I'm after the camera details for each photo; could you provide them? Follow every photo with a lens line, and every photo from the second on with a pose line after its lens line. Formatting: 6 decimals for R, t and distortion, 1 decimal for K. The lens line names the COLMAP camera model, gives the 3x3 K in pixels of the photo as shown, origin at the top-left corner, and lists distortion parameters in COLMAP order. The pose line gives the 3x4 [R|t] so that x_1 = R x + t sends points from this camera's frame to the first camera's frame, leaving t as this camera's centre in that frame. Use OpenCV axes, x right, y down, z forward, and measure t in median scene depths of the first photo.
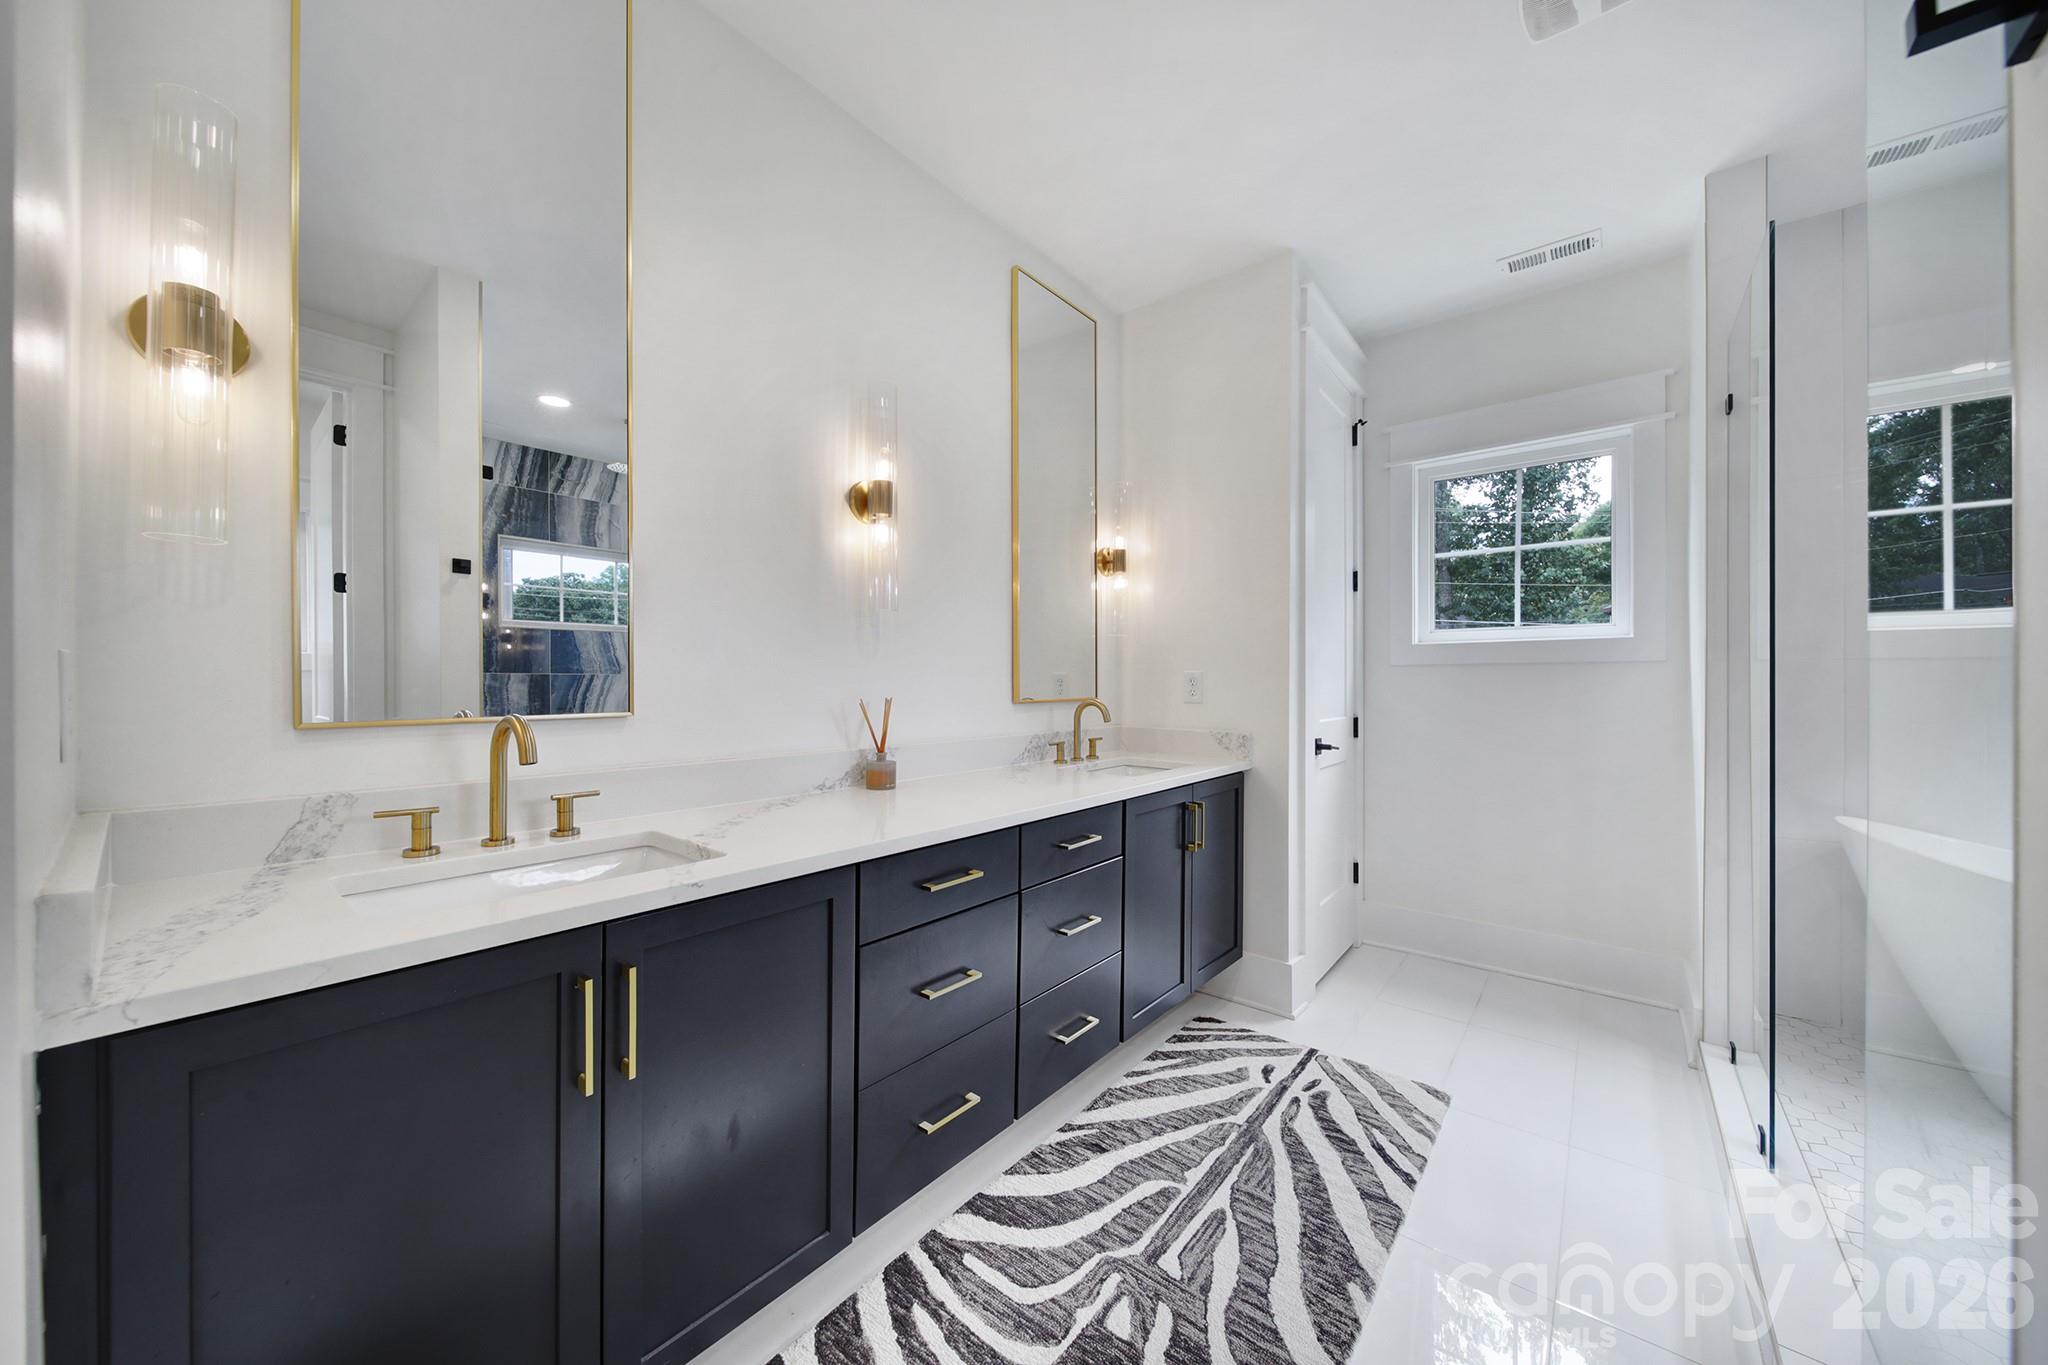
lens RADIAL K [[715.2, 0, 1023.8], [0, 715.2, 671.6], [0, 0, 1]] dist [-0.004642, -0.000269]
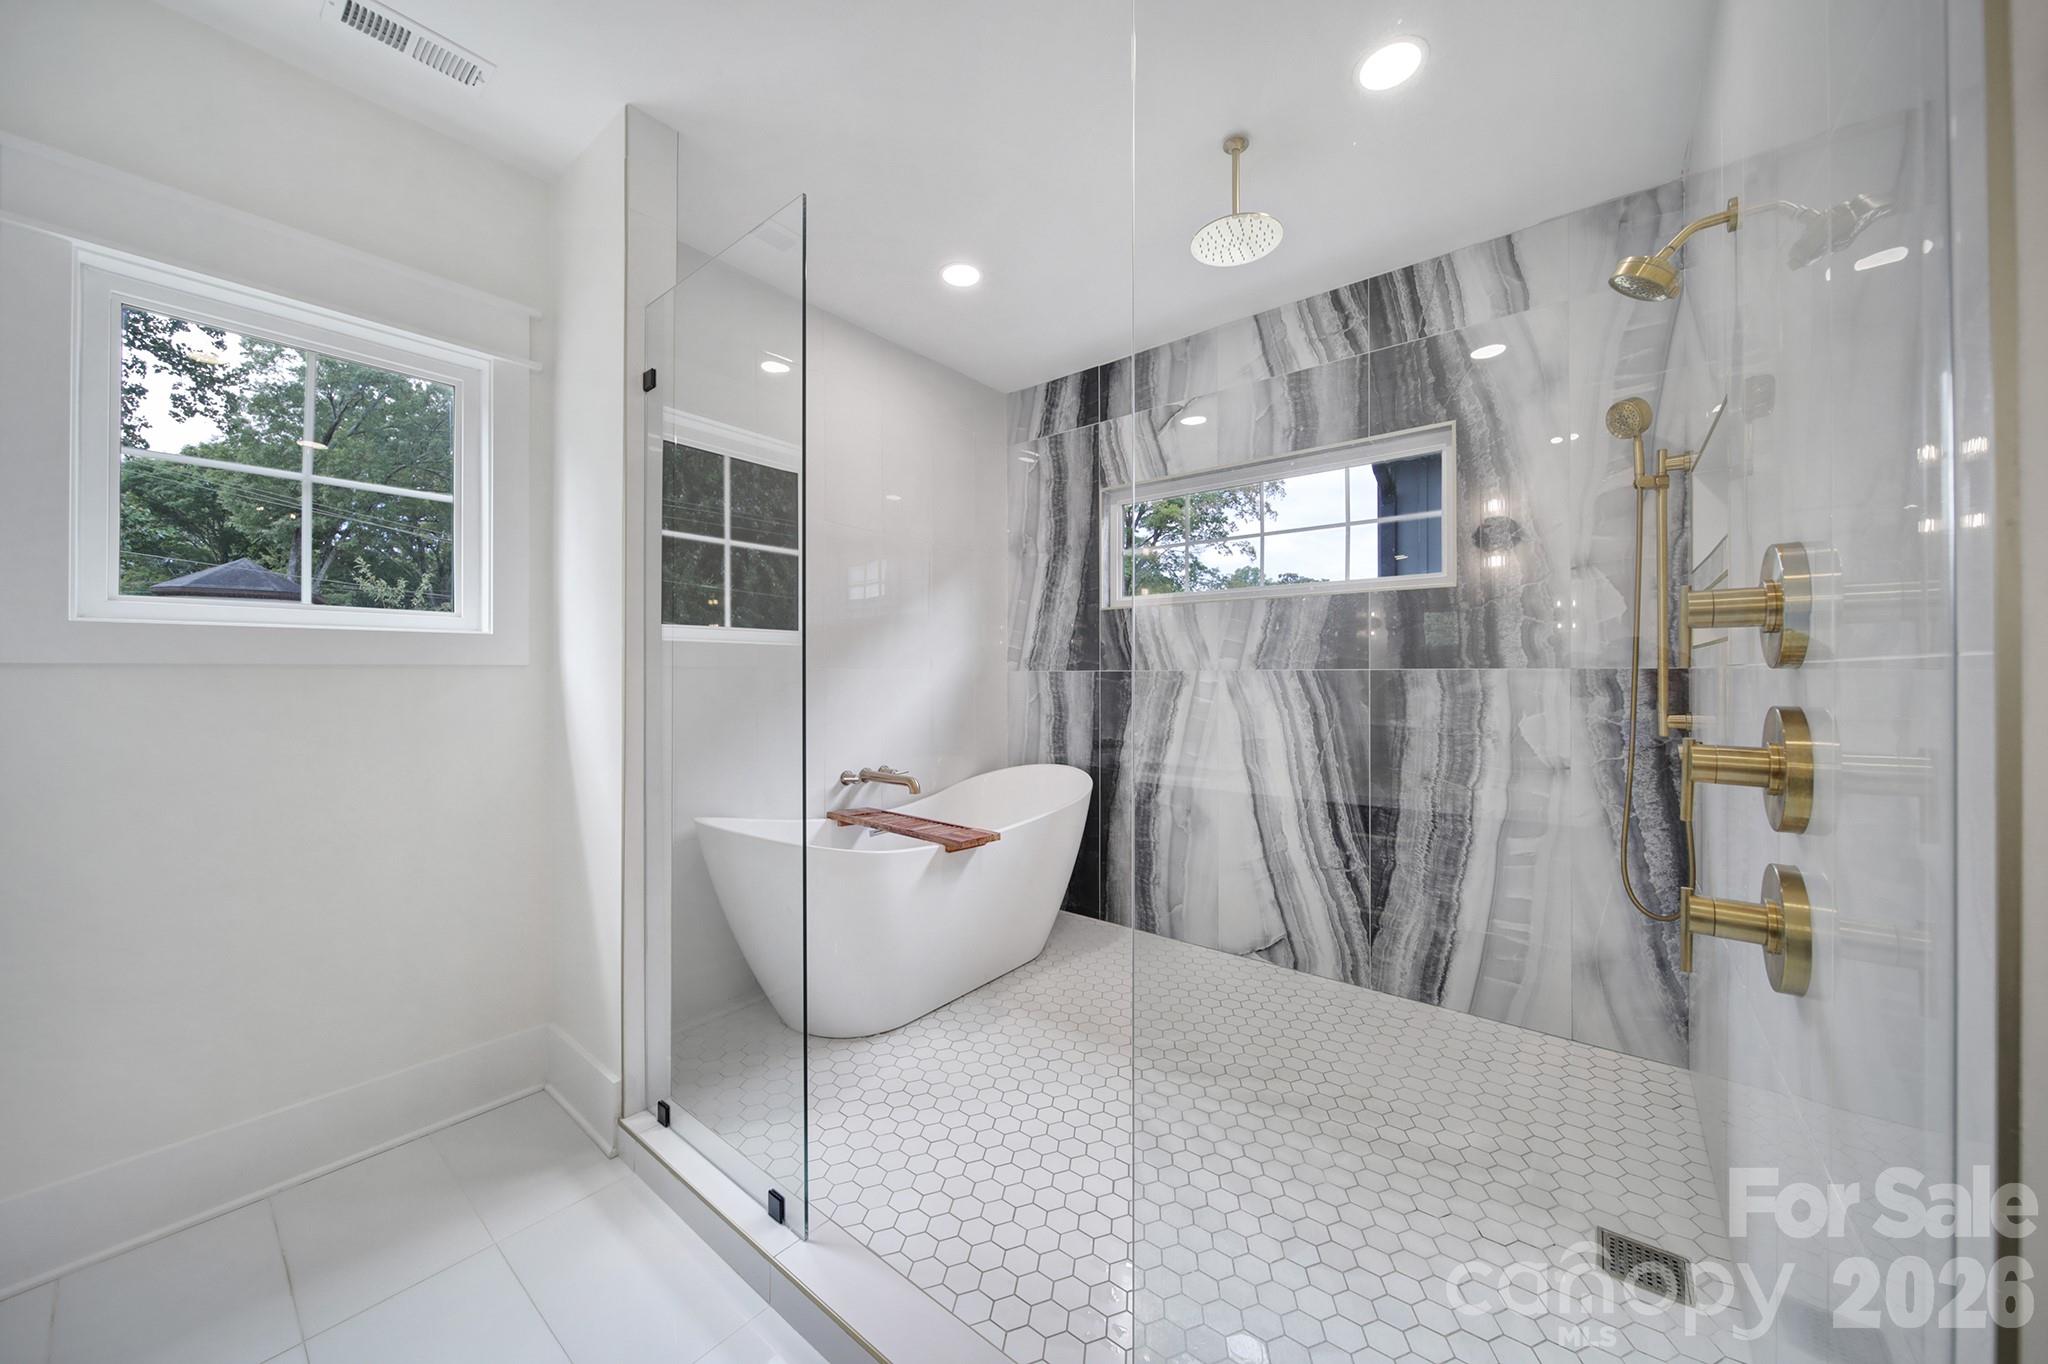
lens RADIAL K [[715.2, 0, 1023.8], [0, 715.2, 671.1], [0, 0, 1]] dist [-0.004642, -0.000269]
pose [[-0.020670, -0.000063, 0.999786, 0.076554], [-0.014732, 0.999891, -0.000241, -0.017557], [-0.999678, -0.014734, -0.020669, 0.456232]]
